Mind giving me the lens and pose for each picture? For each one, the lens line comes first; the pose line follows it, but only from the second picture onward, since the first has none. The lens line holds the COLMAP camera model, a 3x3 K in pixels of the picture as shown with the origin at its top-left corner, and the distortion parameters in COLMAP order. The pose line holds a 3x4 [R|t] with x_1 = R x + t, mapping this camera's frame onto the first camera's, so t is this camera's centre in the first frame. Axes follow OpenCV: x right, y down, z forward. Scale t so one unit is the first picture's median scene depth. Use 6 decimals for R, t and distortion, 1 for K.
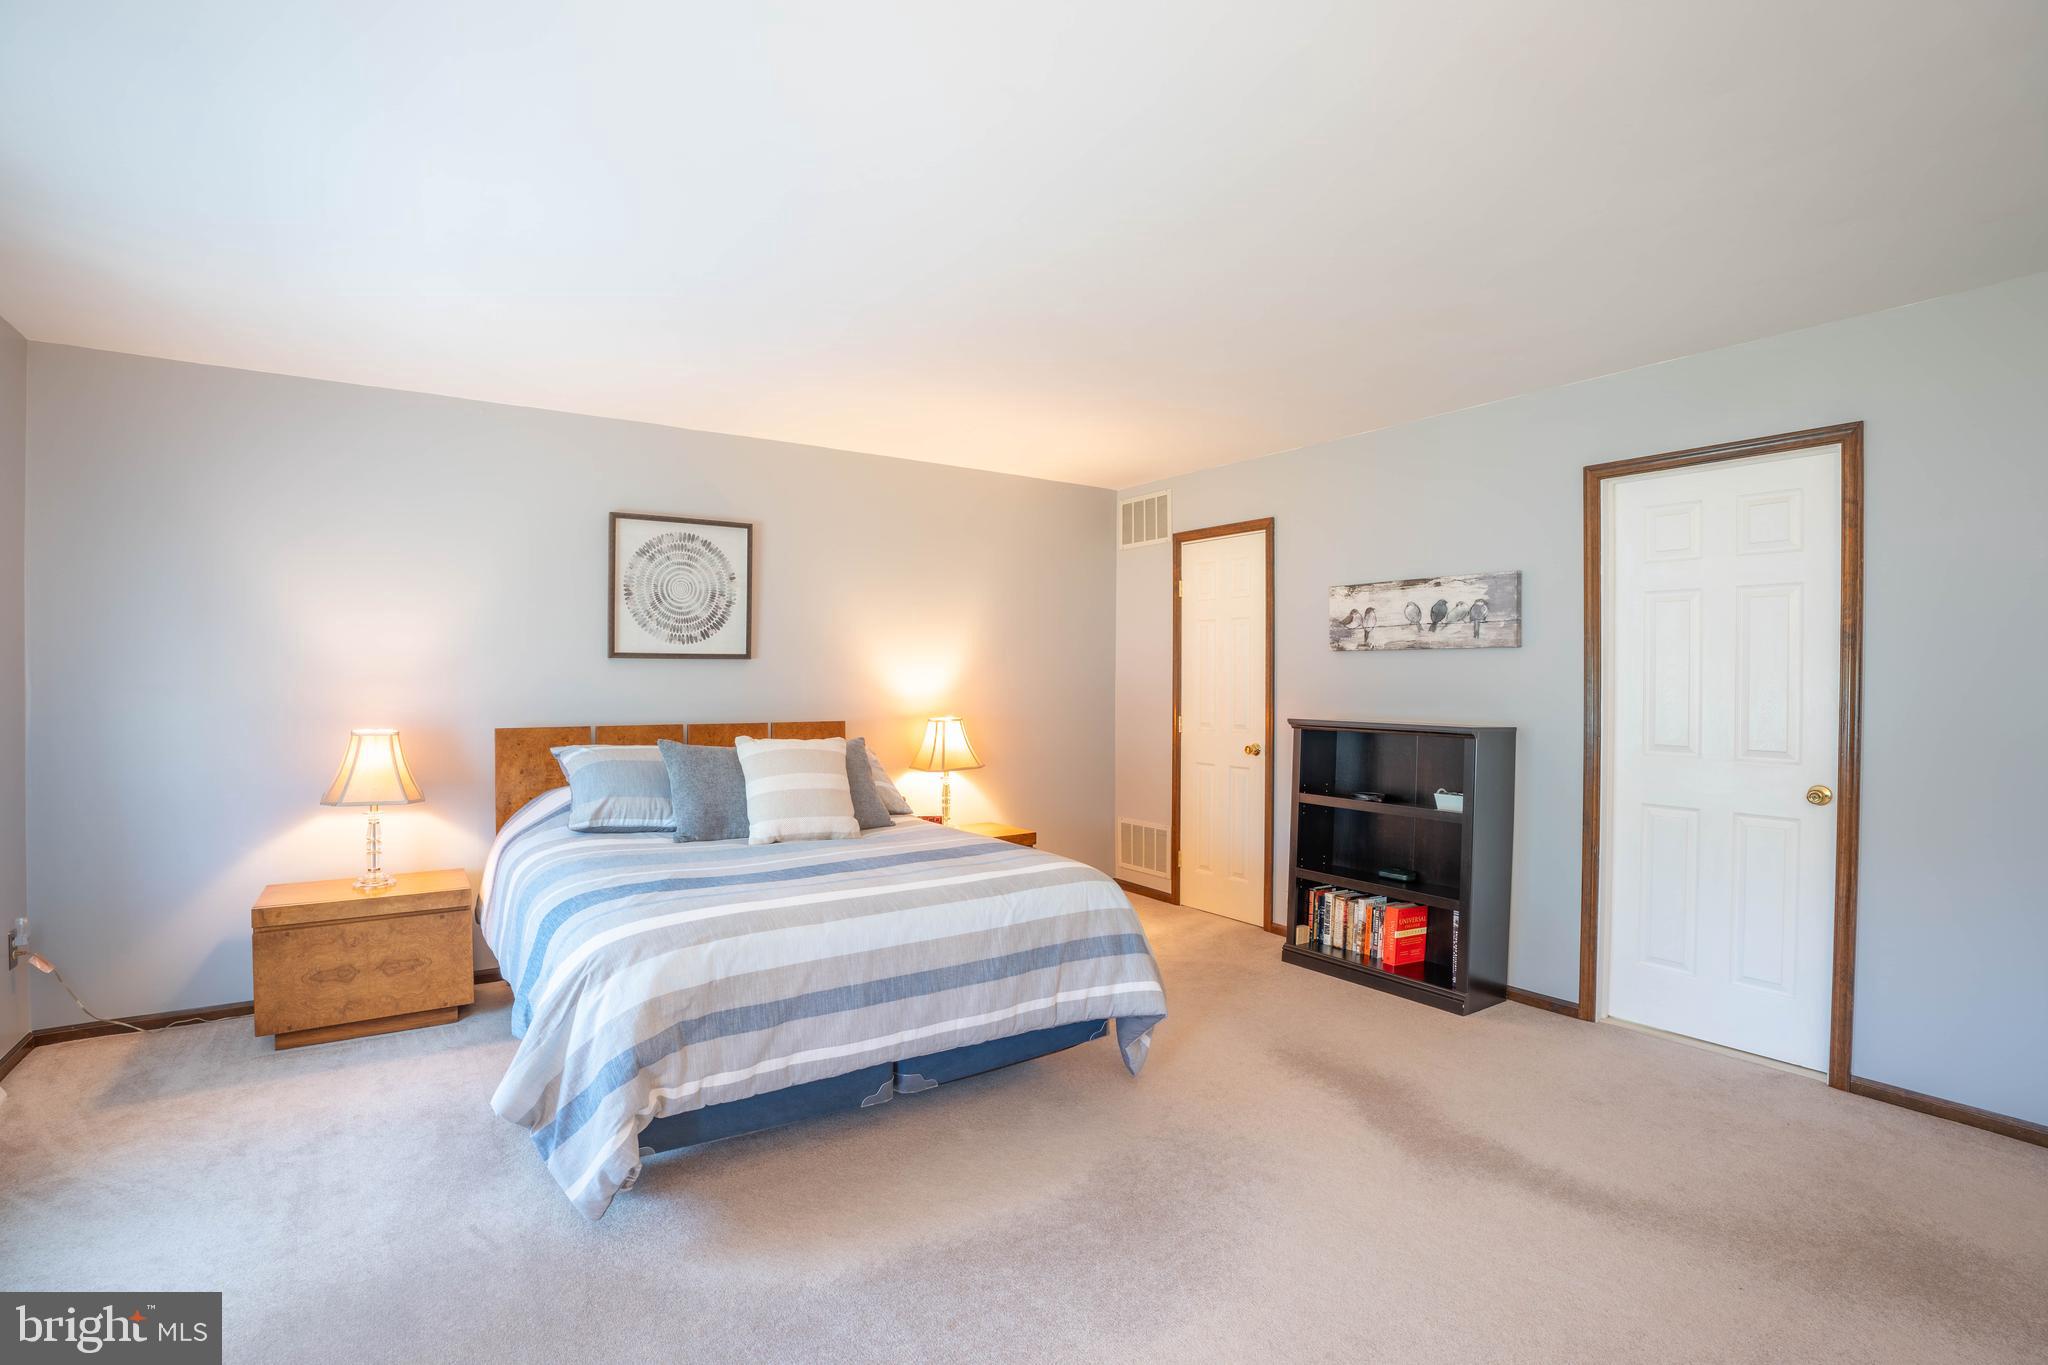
lens RADIAL K [[939.0, 0, 1021.3], [0, 939.0, 685.7], [0, 0, 1]] dist [-0.073602, 0.018091]
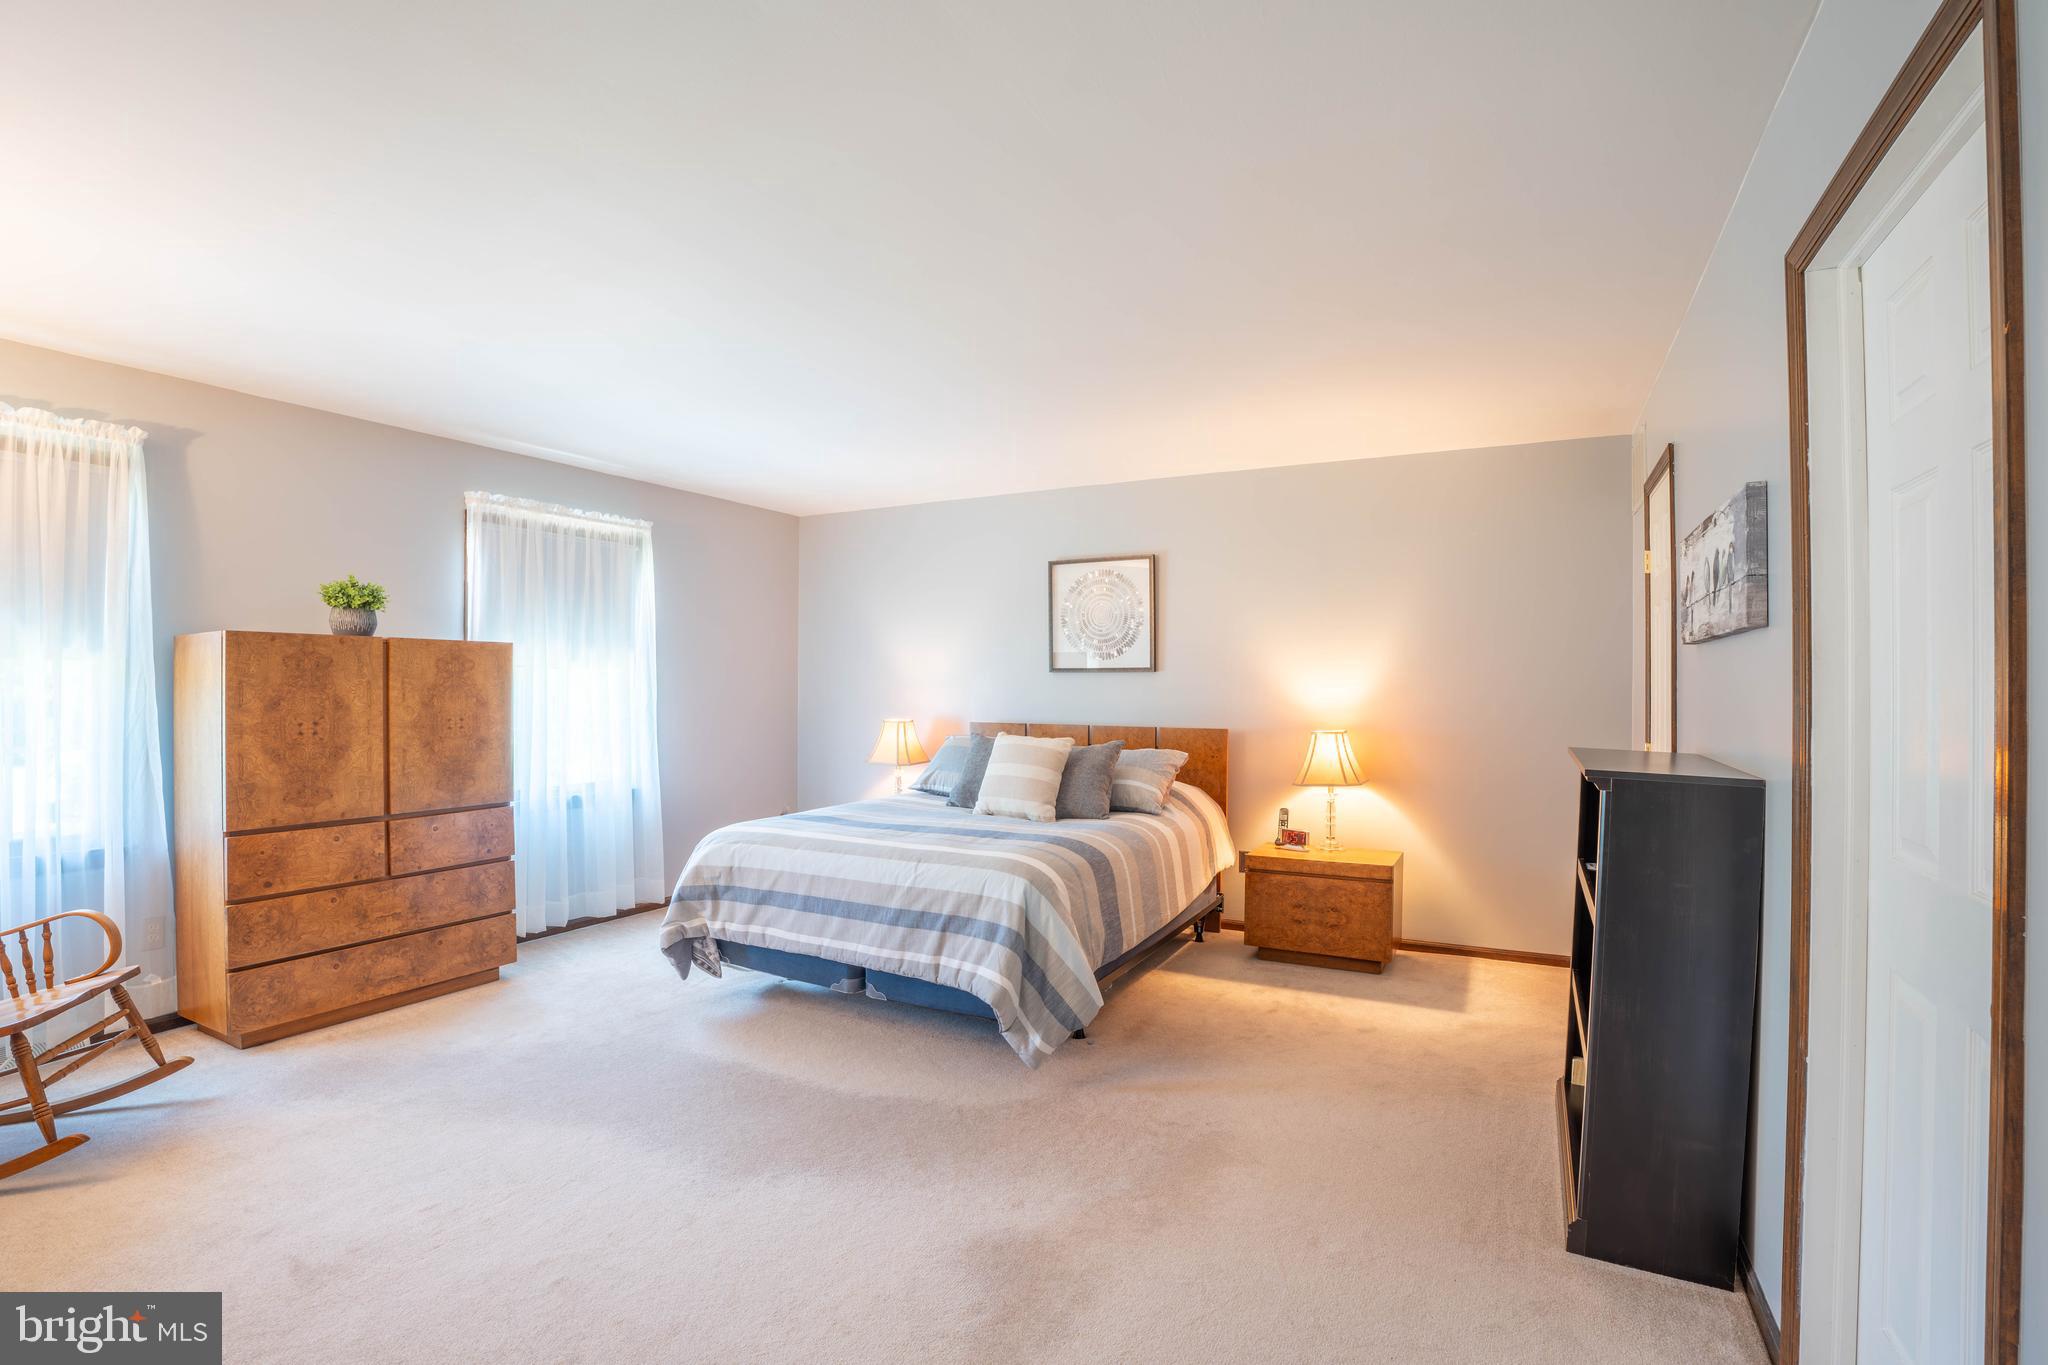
lens RADIAL K [[939.0, 0, 1021.3], [0, 939.0, 685.7], [0, 0, 1]] dist [-0.073602, 0.018091]
pose [[0.462485, -0.002863, -0.886623, 0.911997], [-0.009915, 0.999916, -0.008401, 0.000347], [0.886572, 0.012676, 0.462417, 0.442267]]
